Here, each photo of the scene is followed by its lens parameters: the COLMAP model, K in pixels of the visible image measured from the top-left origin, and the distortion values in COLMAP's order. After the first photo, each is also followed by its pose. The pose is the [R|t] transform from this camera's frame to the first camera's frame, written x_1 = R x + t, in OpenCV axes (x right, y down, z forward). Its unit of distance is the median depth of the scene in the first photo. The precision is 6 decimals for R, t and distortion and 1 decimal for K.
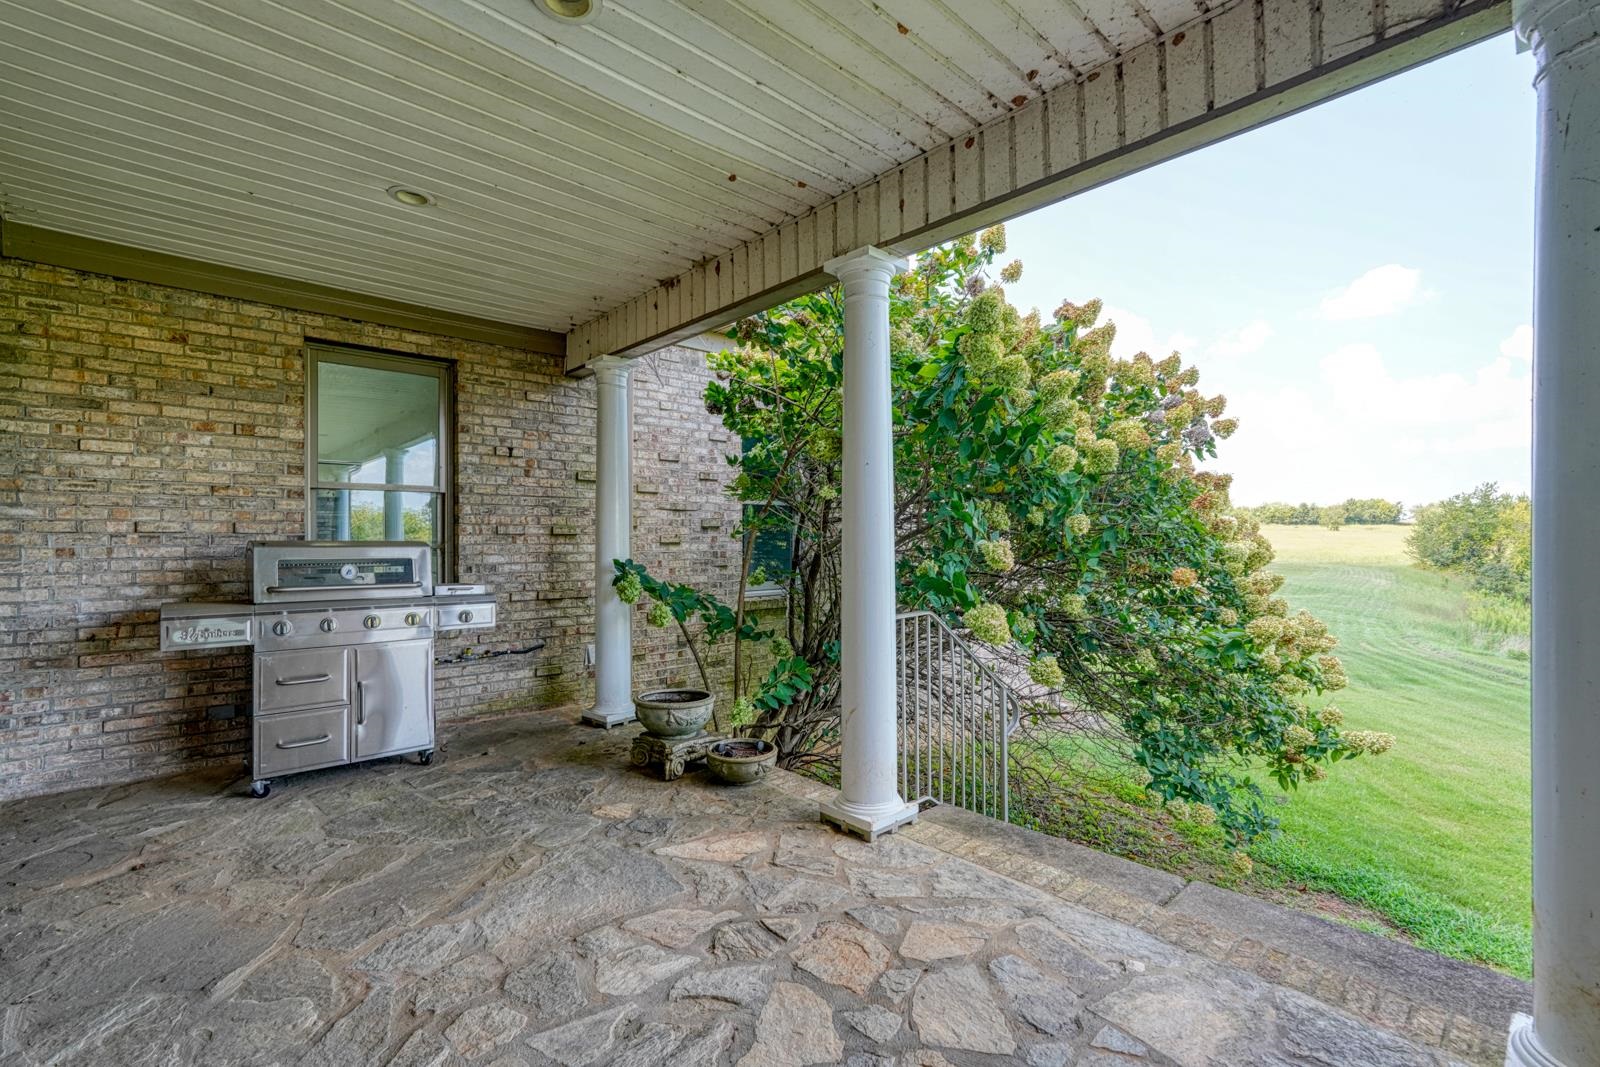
lens RADIAL K [[691.5, 0, 798.3], [0, 691.5, 532.4], [0, 0, 1]] dist [0.000538, 0.000249]
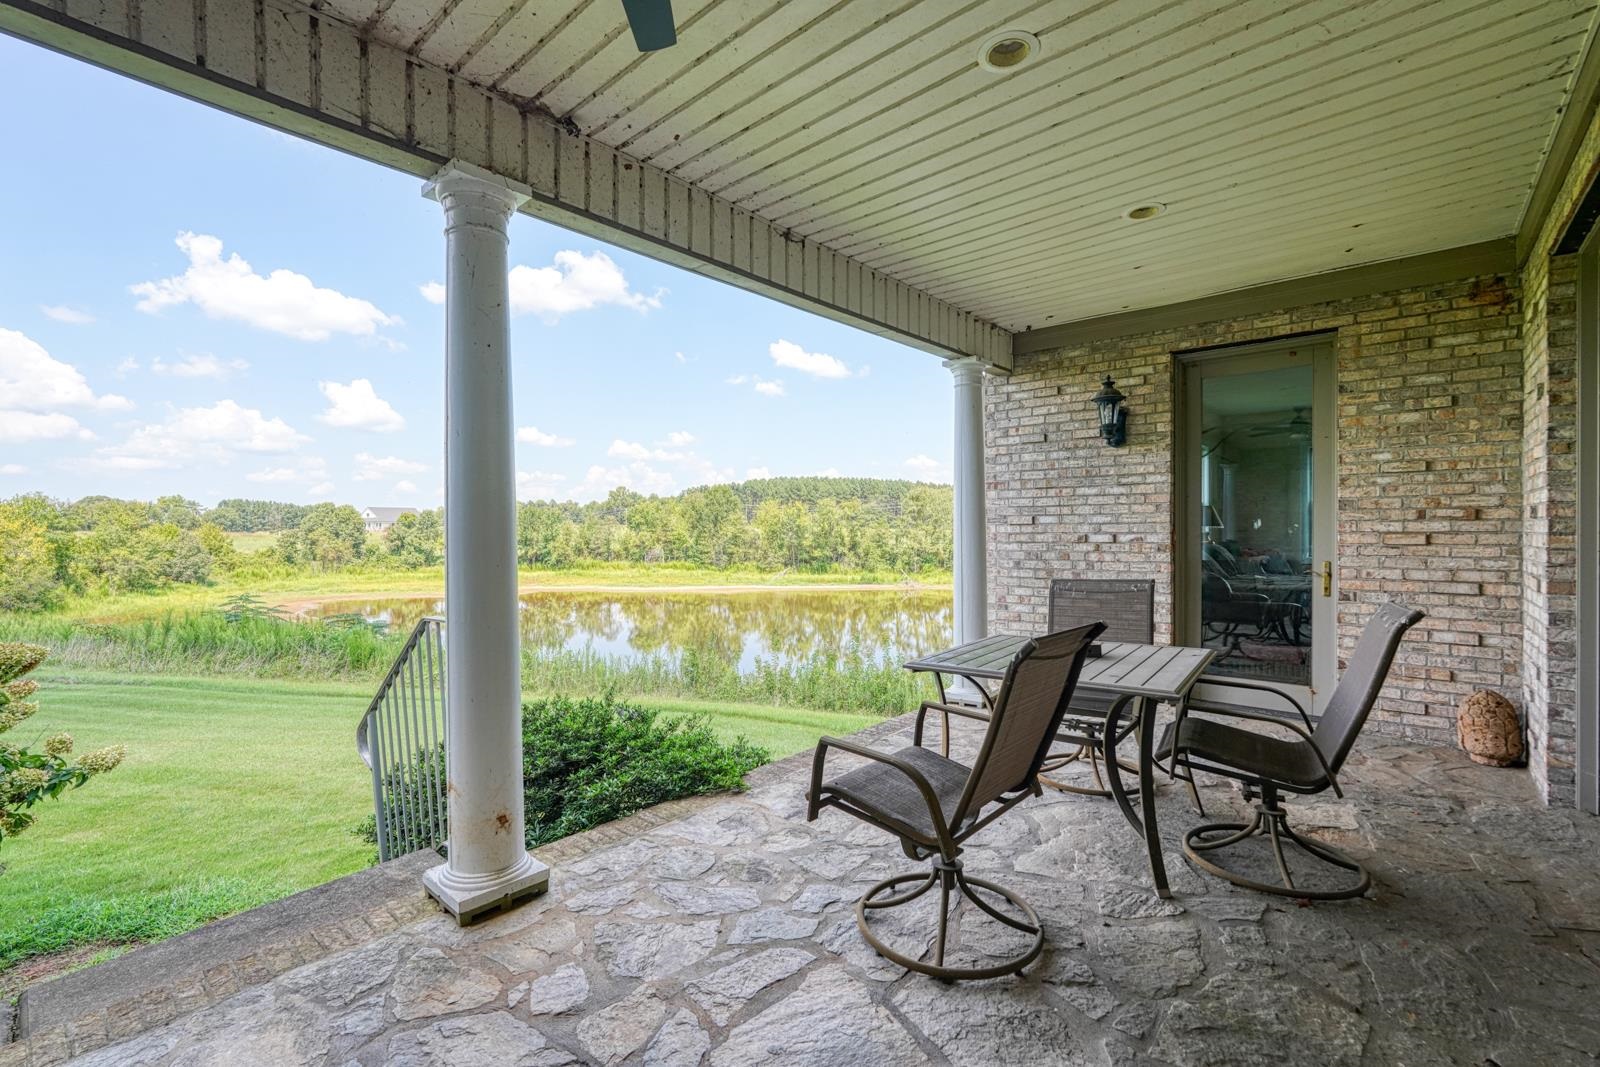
lens RADIAL K [[691.5, 0, 798.0], [0, 691.5, 535.4], [0, 0, 1]] dist [0.000538, 0.000249]
pose [[-0.101095, -0.002109, 0.994875, -0.257052], [-0.000309, 0.999998, 0.002089, -0.000931], [-0.994877, -0.000096, -0.101096, 0.217150]]
